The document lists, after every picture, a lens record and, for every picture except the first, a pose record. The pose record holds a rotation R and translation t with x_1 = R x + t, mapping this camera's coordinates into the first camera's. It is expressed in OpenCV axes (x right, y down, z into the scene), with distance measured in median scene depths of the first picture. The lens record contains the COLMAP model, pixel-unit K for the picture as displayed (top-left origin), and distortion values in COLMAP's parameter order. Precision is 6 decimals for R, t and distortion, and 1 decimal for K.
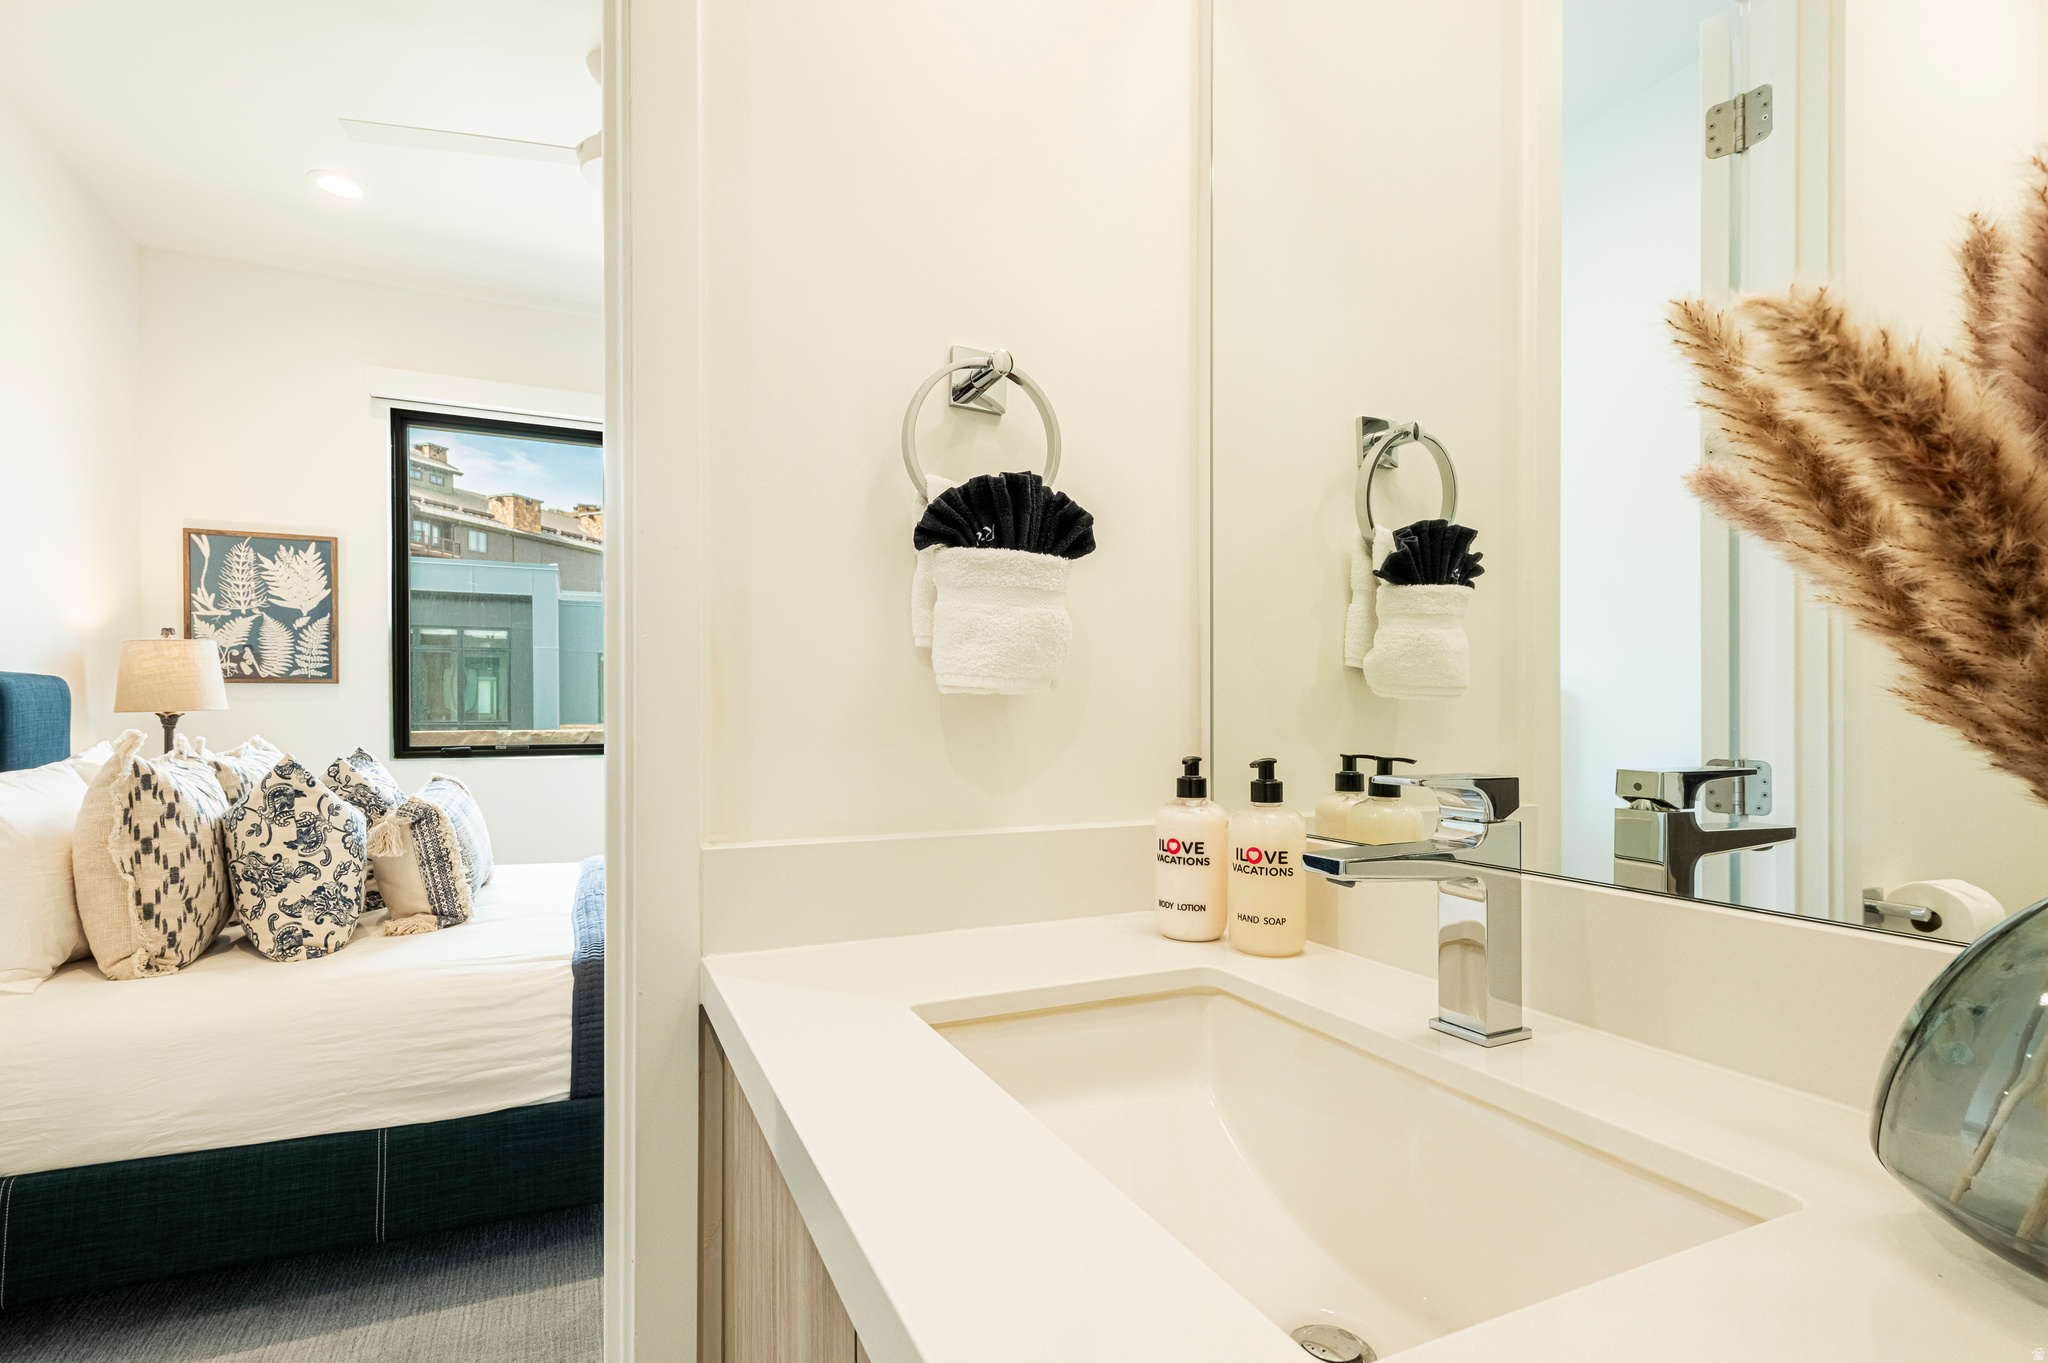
lens RADIAL K [[942.8, 0, 1001.3], [0, 942.8, 697.7], [0, 0, 1]] dist [0.012568, -0.000355]
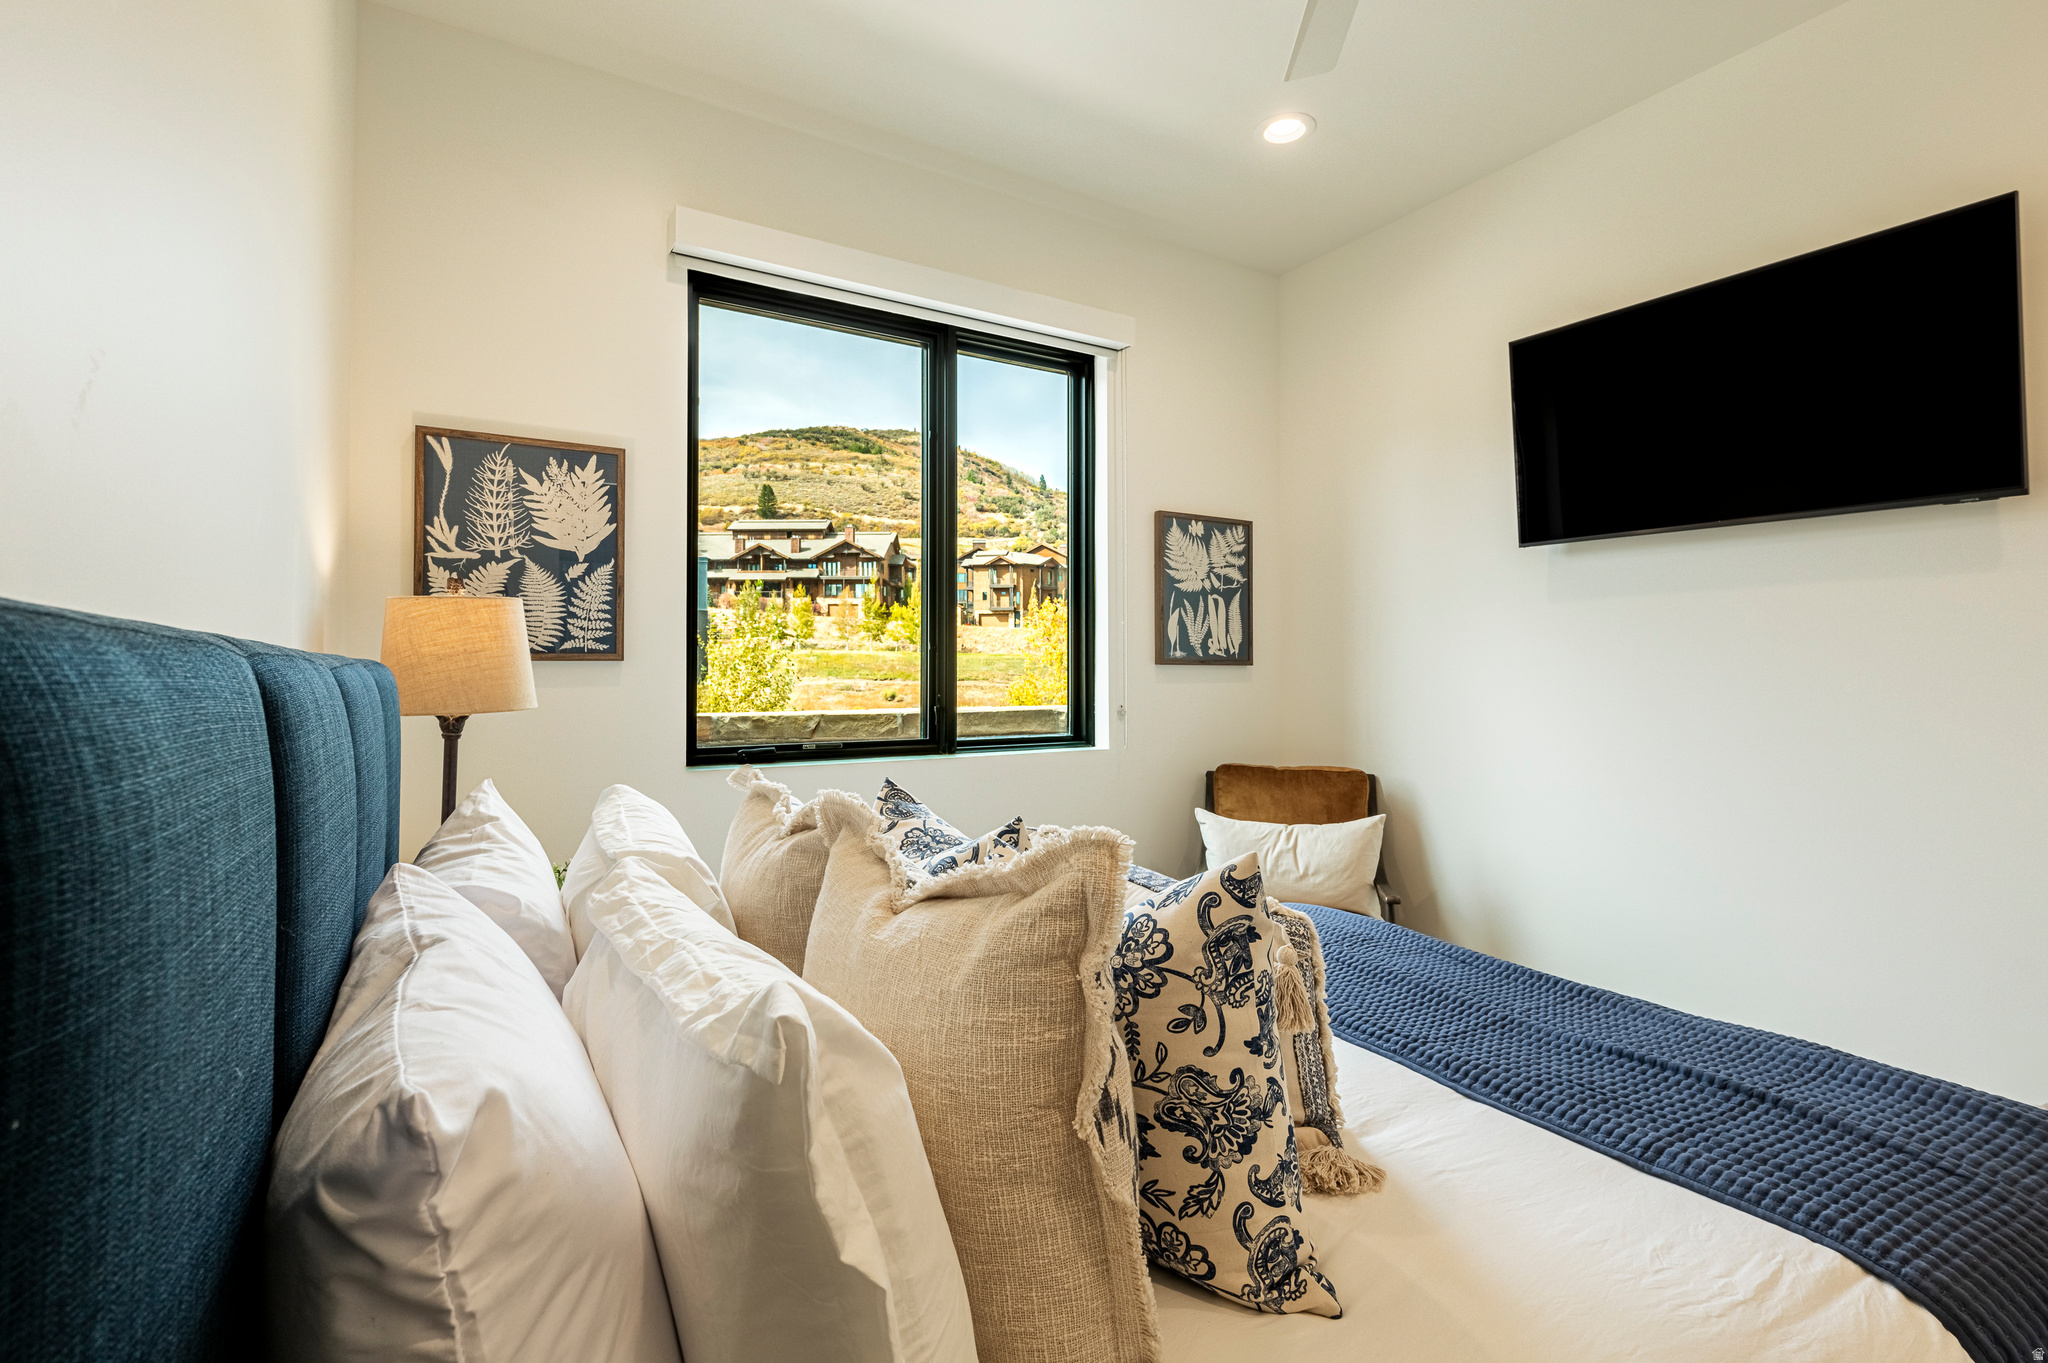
lens RADIAL K [[923.5, 0, 1025.3], [0, 923.5, 625.8], [0, 0, 1]] dist [0.025579, 0.000043]
pose [[0.991673, 0.008229, 0.128515, -0.513088], [-0.004716, 0.999608, -0.027613, -0.023653], [-0.128692, 0.026777, 0.991323, 0.303294]]
